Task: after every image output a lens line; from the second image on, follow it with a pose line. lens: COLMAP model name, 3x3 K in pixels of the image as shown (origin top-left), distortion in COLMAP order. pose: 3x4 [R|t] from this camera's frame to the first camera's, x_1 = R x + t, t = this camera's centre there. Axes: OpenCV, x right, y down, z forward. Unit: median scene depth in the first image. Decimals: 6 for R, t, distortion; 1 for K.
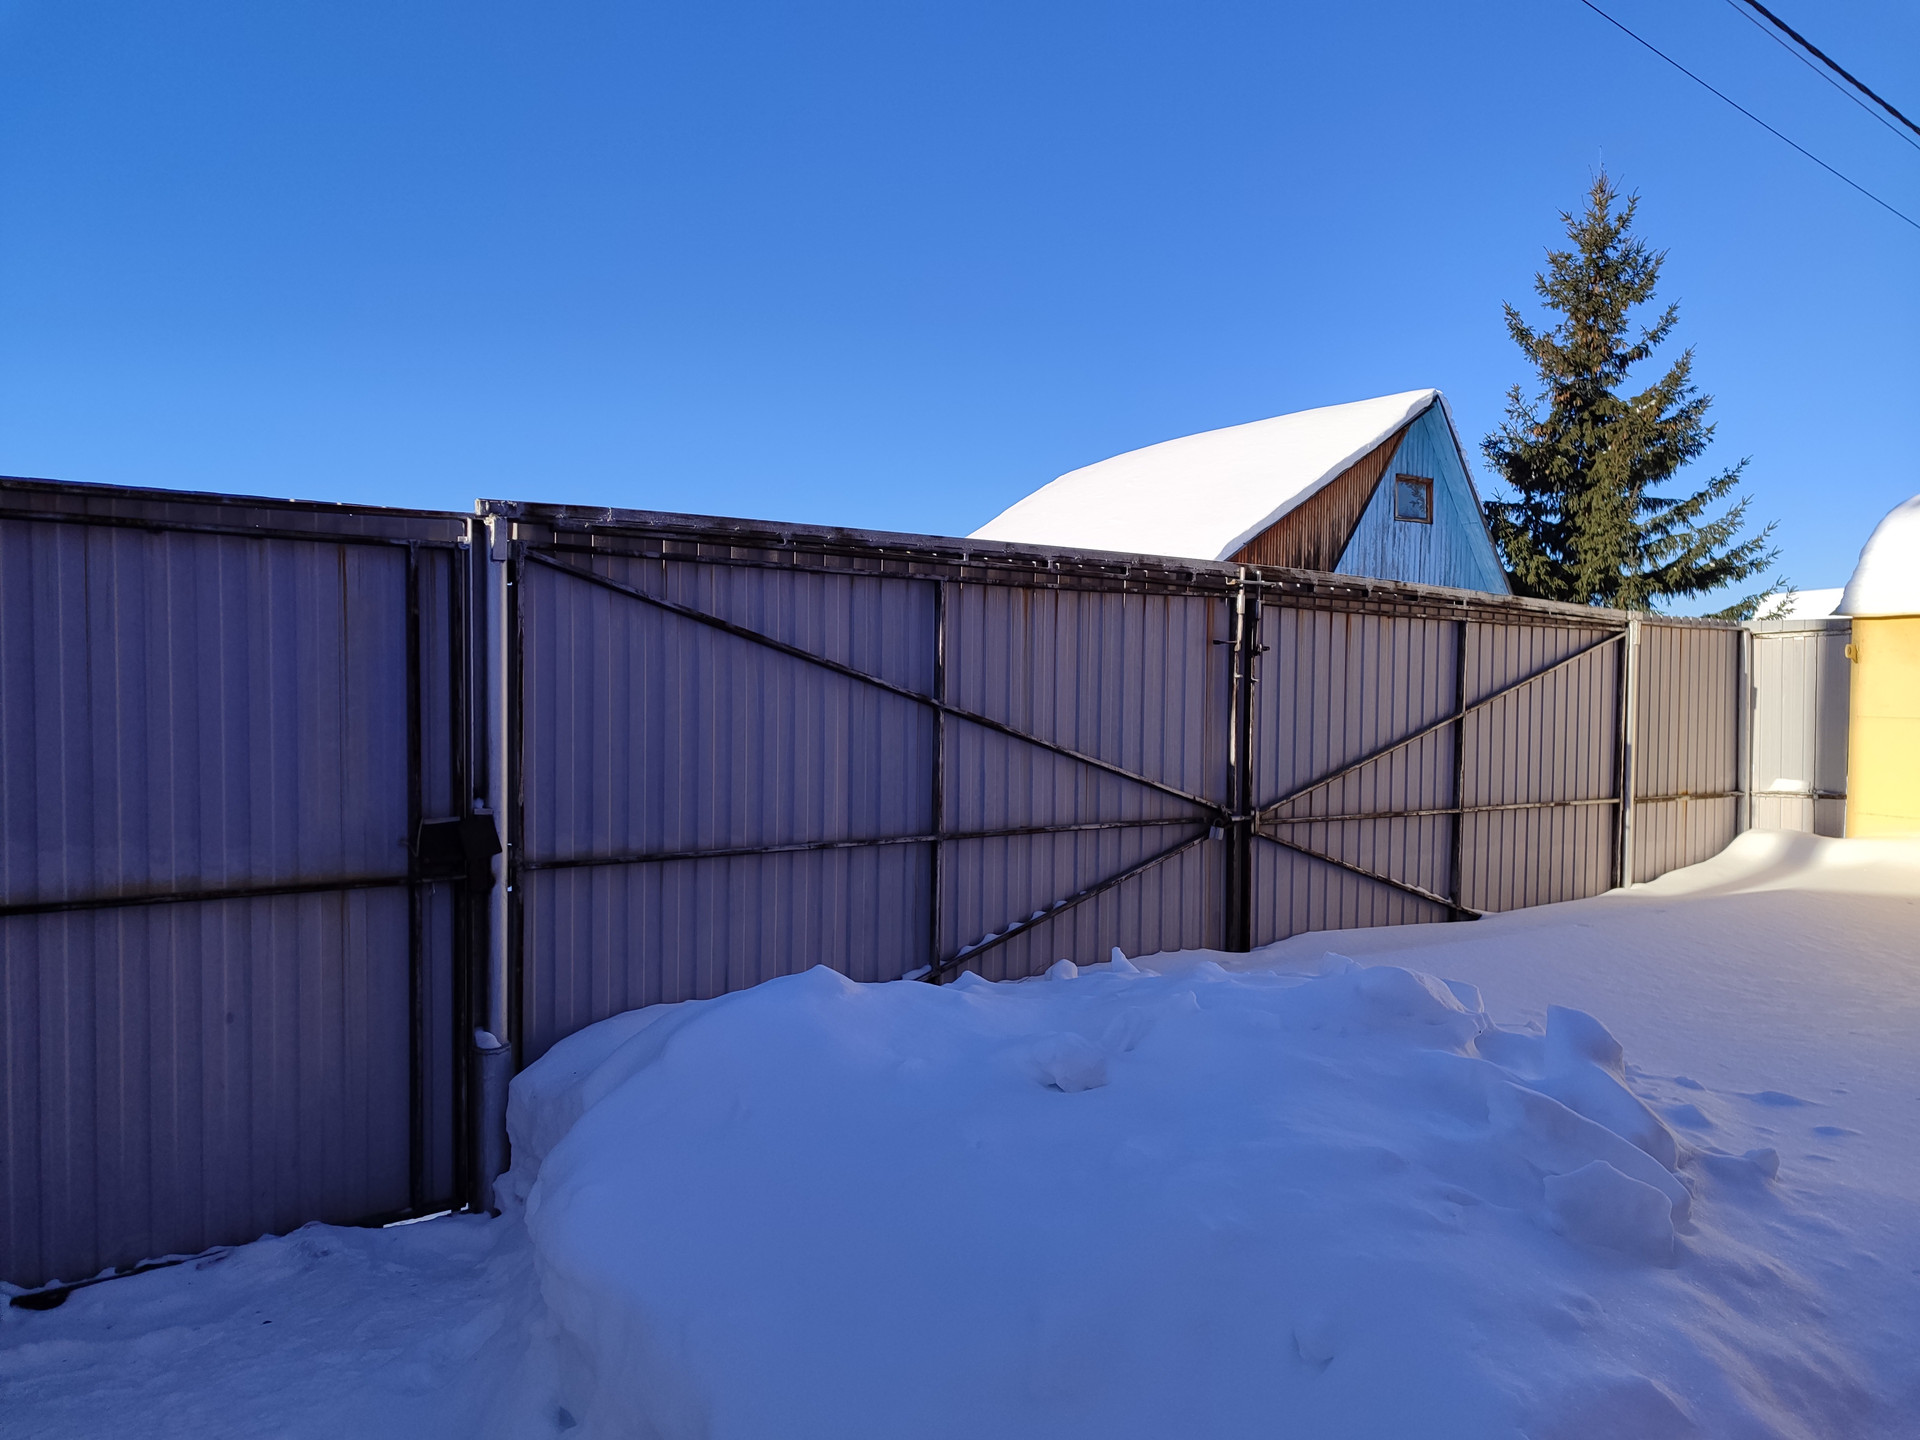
lens RADIAL K [[1337.8, 0, 974.1], [0, 1337.8, 725.8], [0, 0, 1]] dist [0.022343, -0.015690]
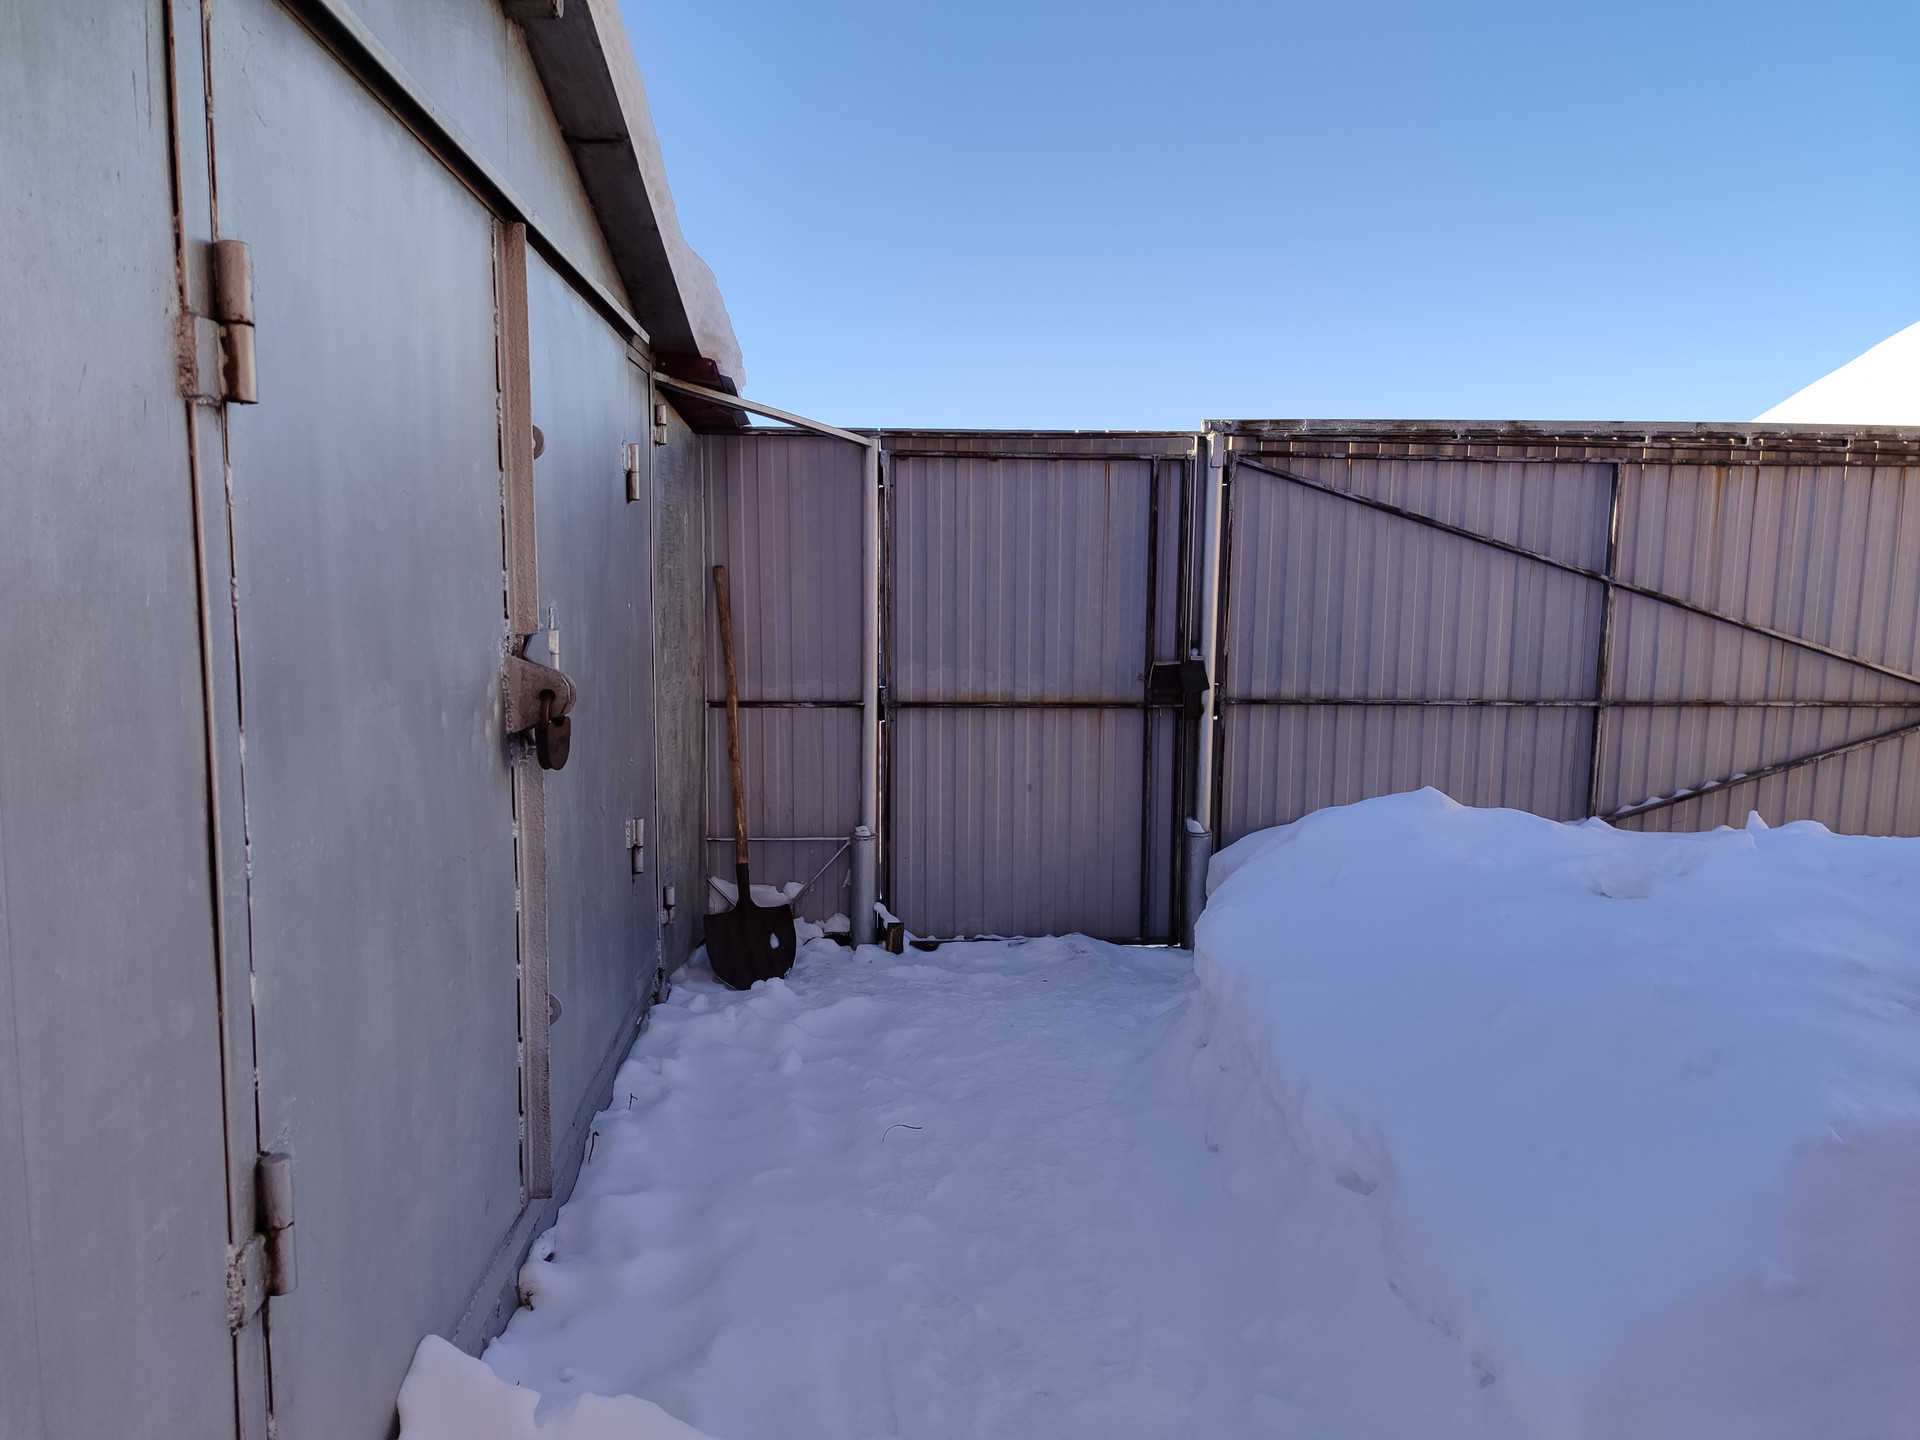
lens RADIAL K [[1337.8, 0, 955.7], [0, 1337.8, 721.4], [0, 0, 1]] dist [0.022343, -0.015690]
pose [[0.834324, 0.066668, -0.547229, 0.166241], [-0.016456, 0.995230, 0.096159, 0.002459], [0.551029, -0.071222, 0.831441, -0.246161]]
